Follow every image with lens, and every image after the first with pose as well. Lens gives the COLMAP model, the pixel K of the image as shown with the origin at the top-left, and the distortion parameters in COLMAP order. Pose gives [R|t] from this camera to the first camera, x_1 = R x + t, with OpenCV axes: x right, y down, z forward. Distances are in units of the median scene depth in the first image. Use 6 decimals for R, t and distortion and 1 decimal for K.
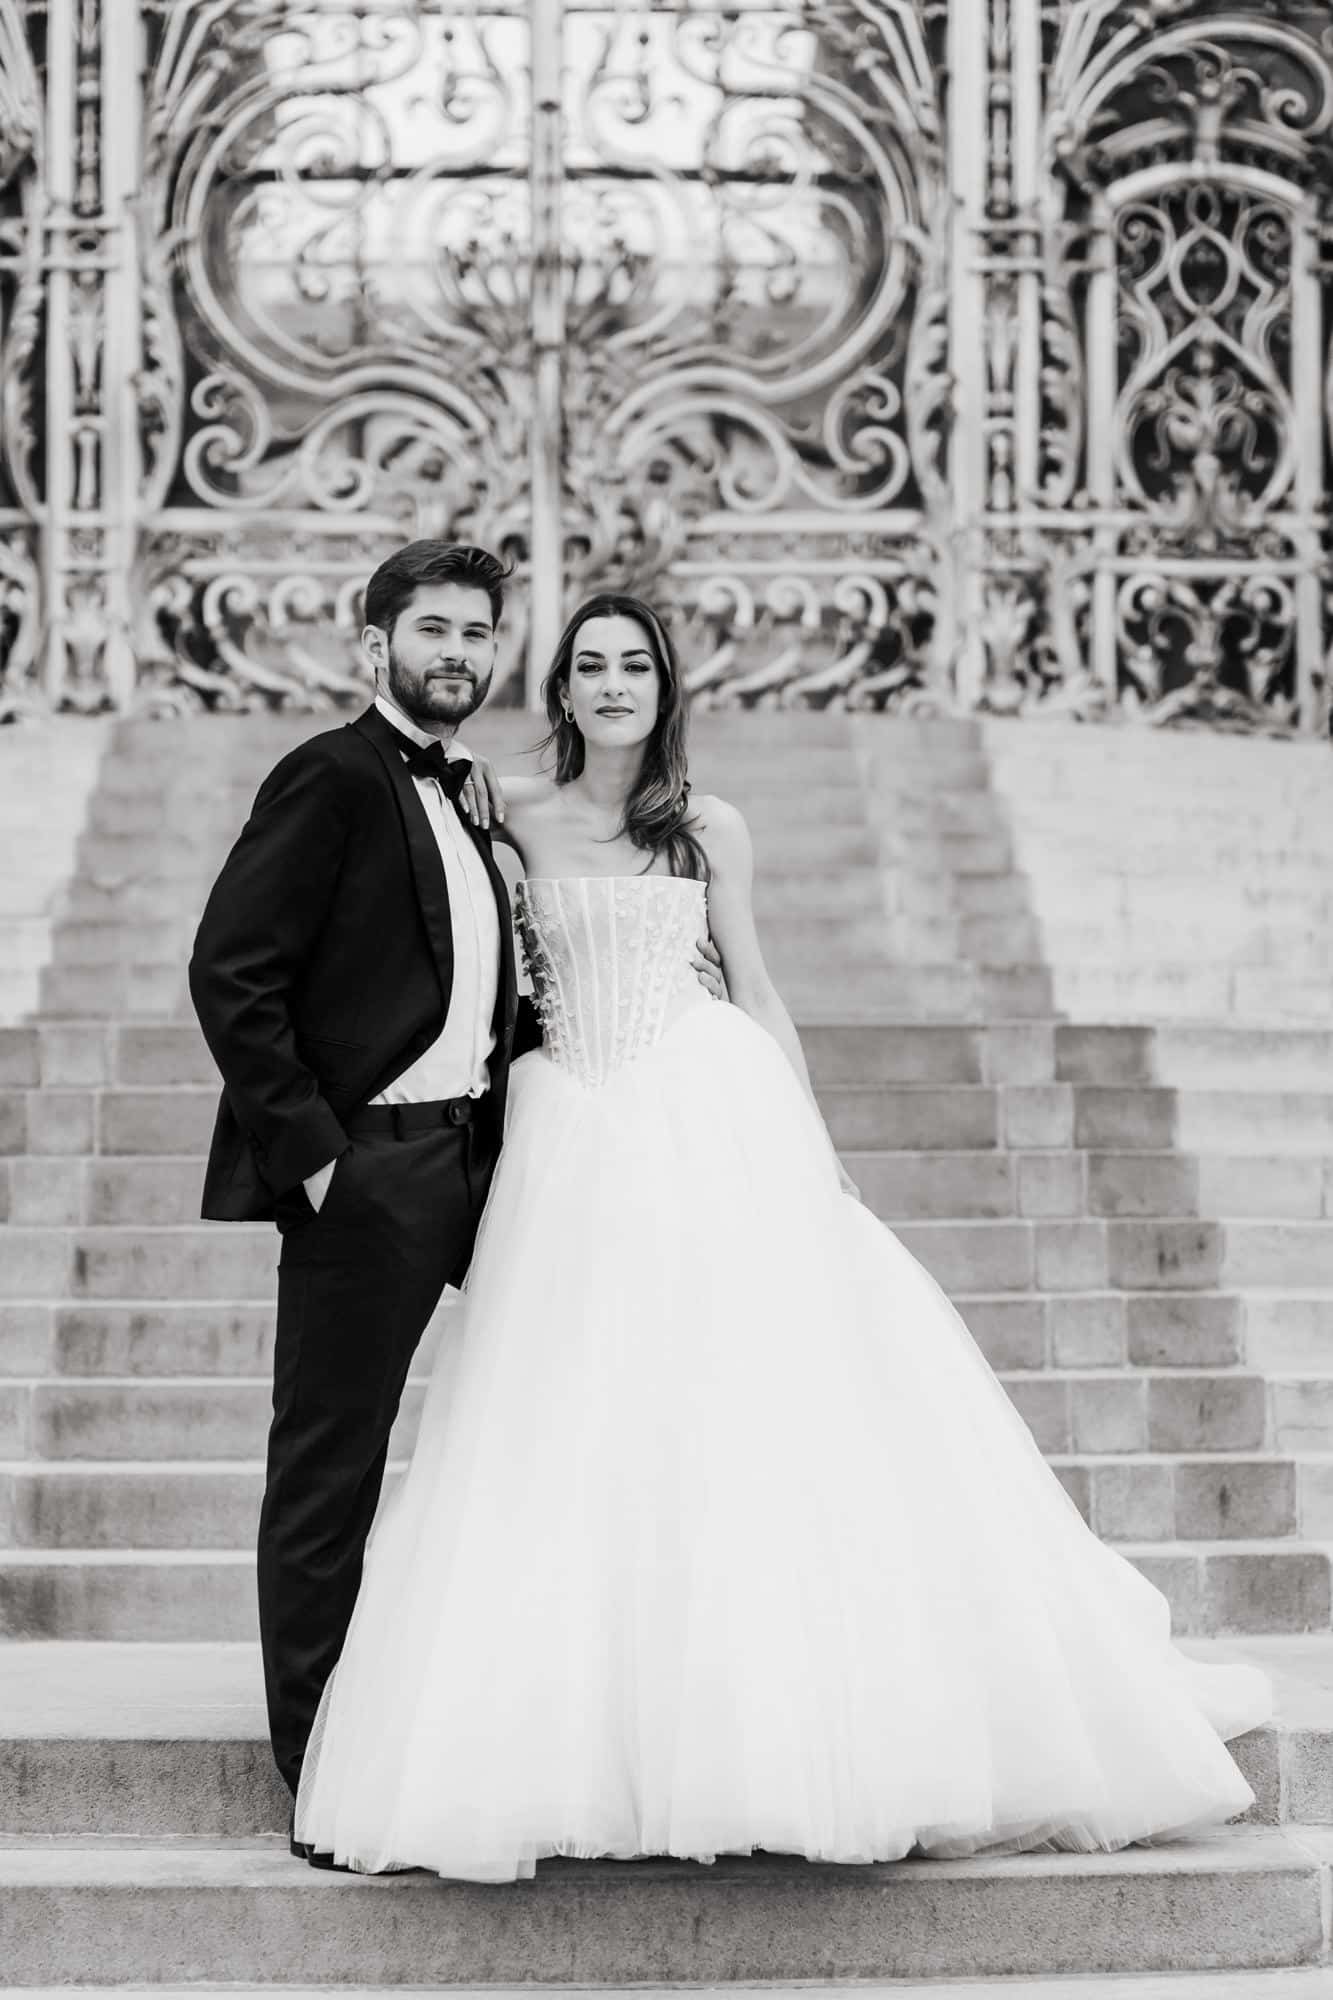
lens RADIAL K [[3914.5, 0, 606.8], [0, 3914.5, 997.8], [0, 0, 1]] dist [-0.021911, 0.003170]
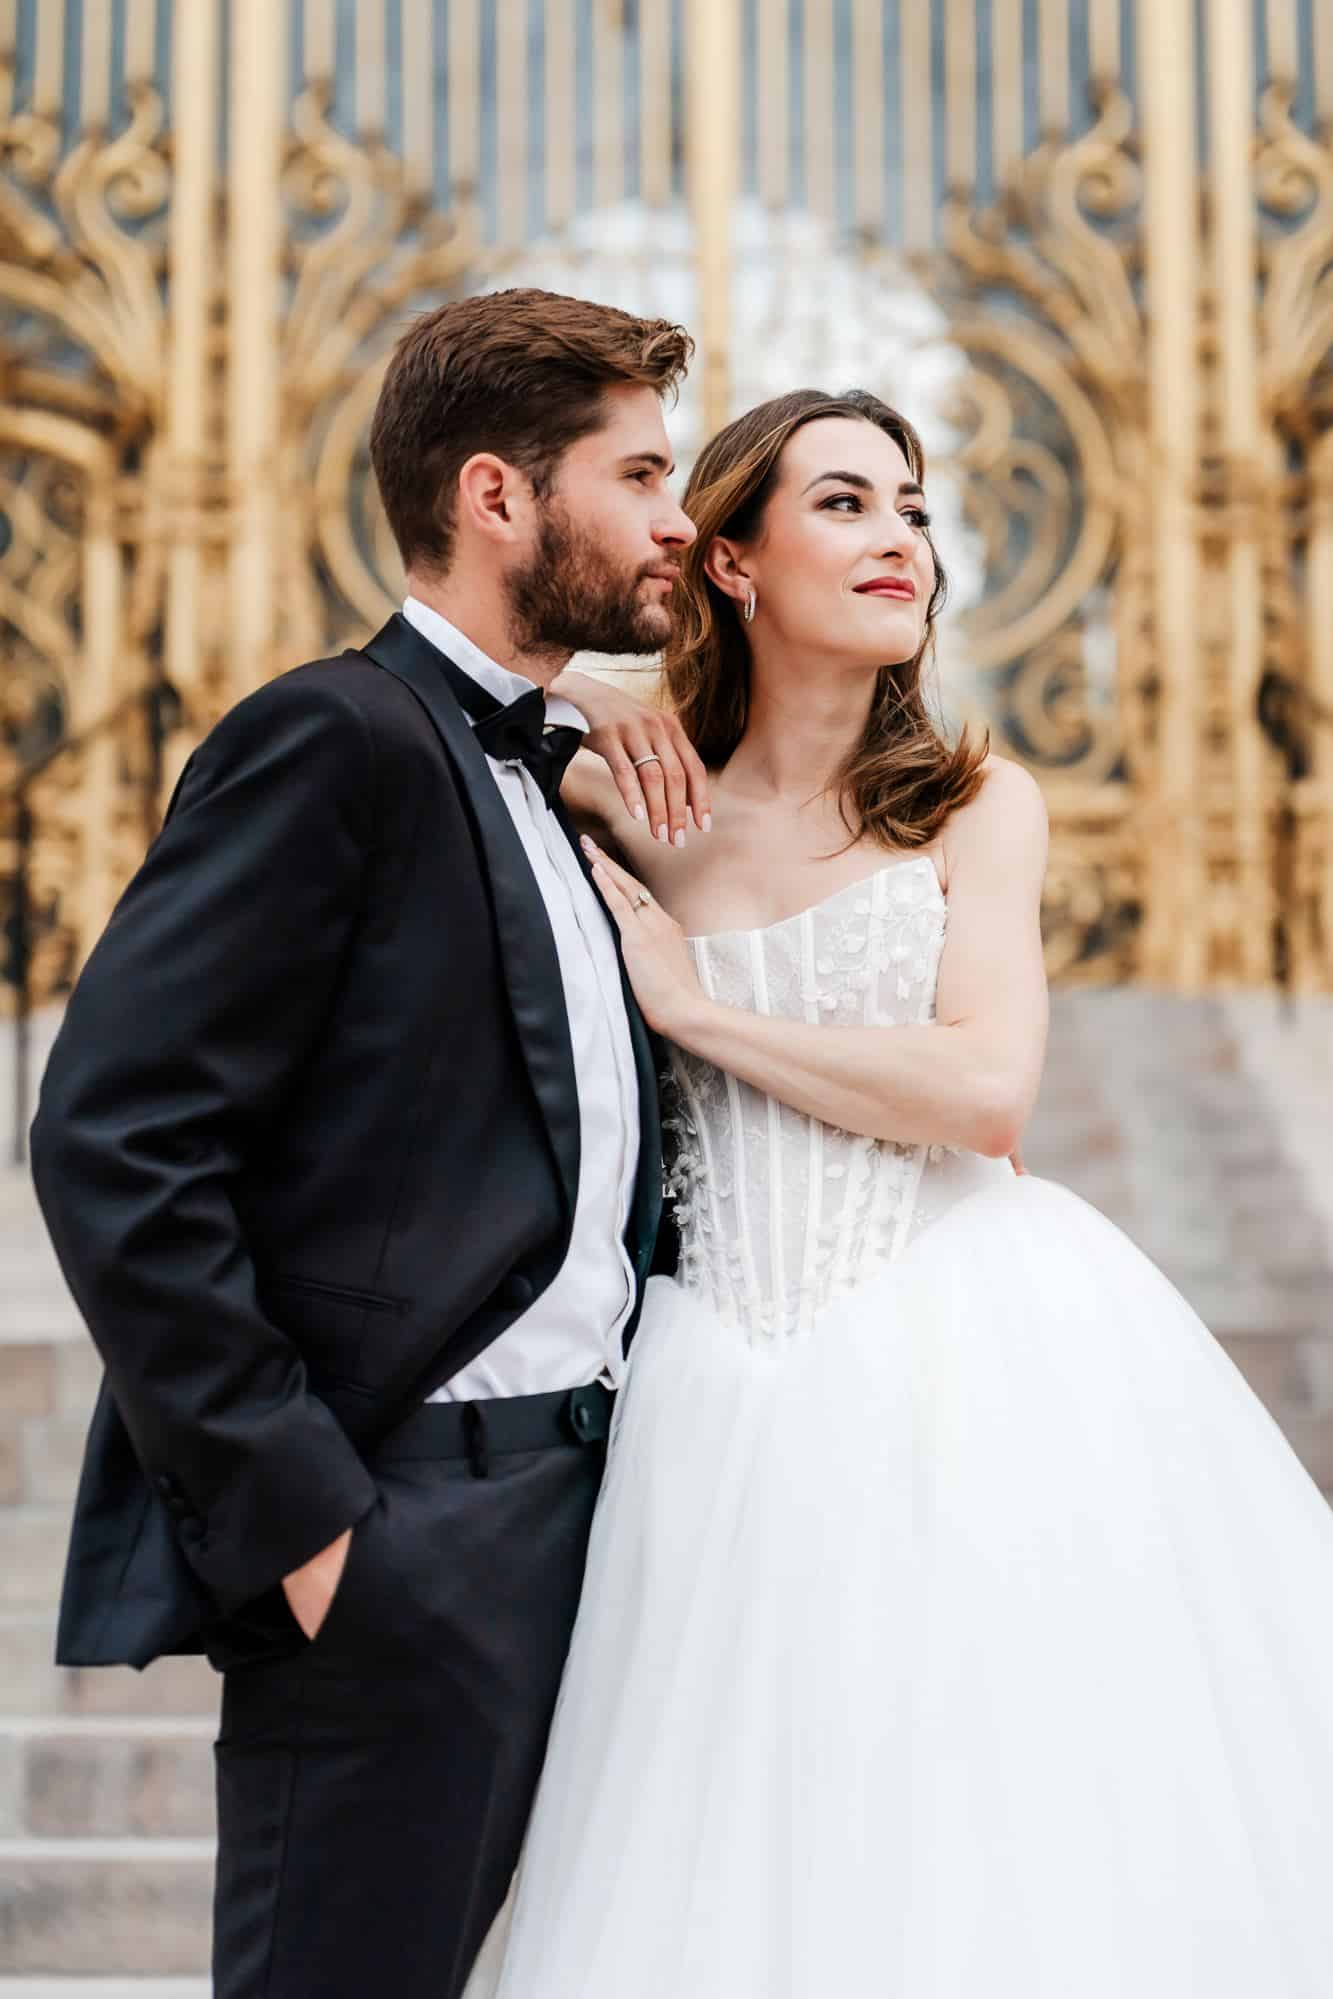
lens RADIAL K [[3912.6, 0, 606.8], [0, 3912.6, 997.3], [0, 0, 1]] dist [-0.021911, 0.003170]
pose [[0.999102, -0.005801, -0.041978, -0.002915], [0.002046, 0.996034, -0.088954, 0.003690], [0.042328, 0.088788, 0.995151, 0.098504]]
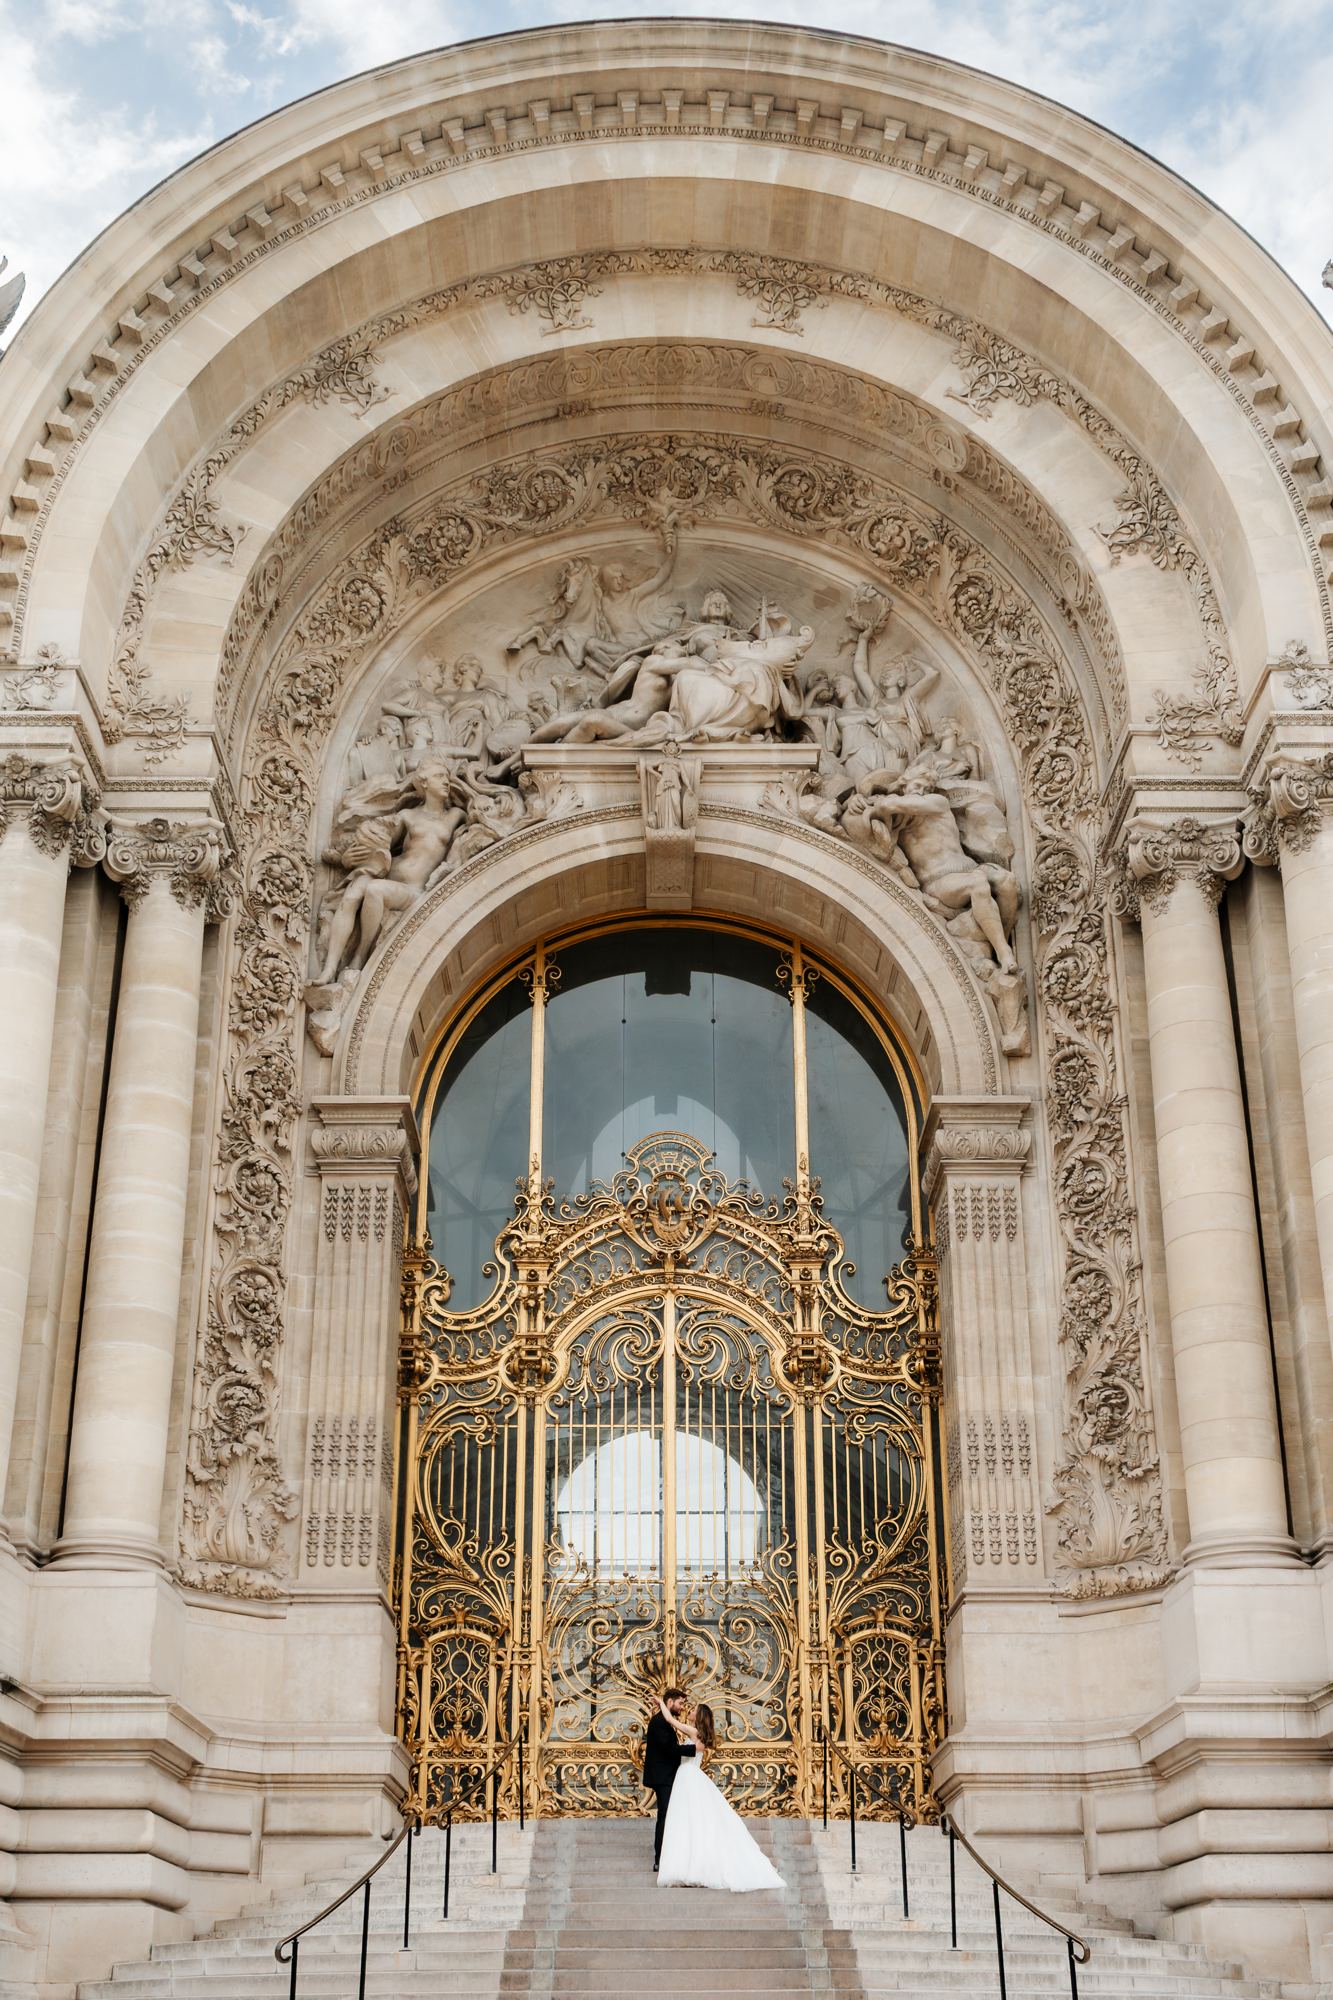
lens RADIAL K [[2865.2, 0, 592.2], [0, 2865.2, 1000.7], [0, 0, 1]] dist [-0.001741, -0.026885]
pose [[0.999812, -0.003022, -0.019132, -0.032793], [-0.001876, 0.967998, -0.250952, -0.123965], [0.019278, 0.250940, 0.967811, -1.360576]]
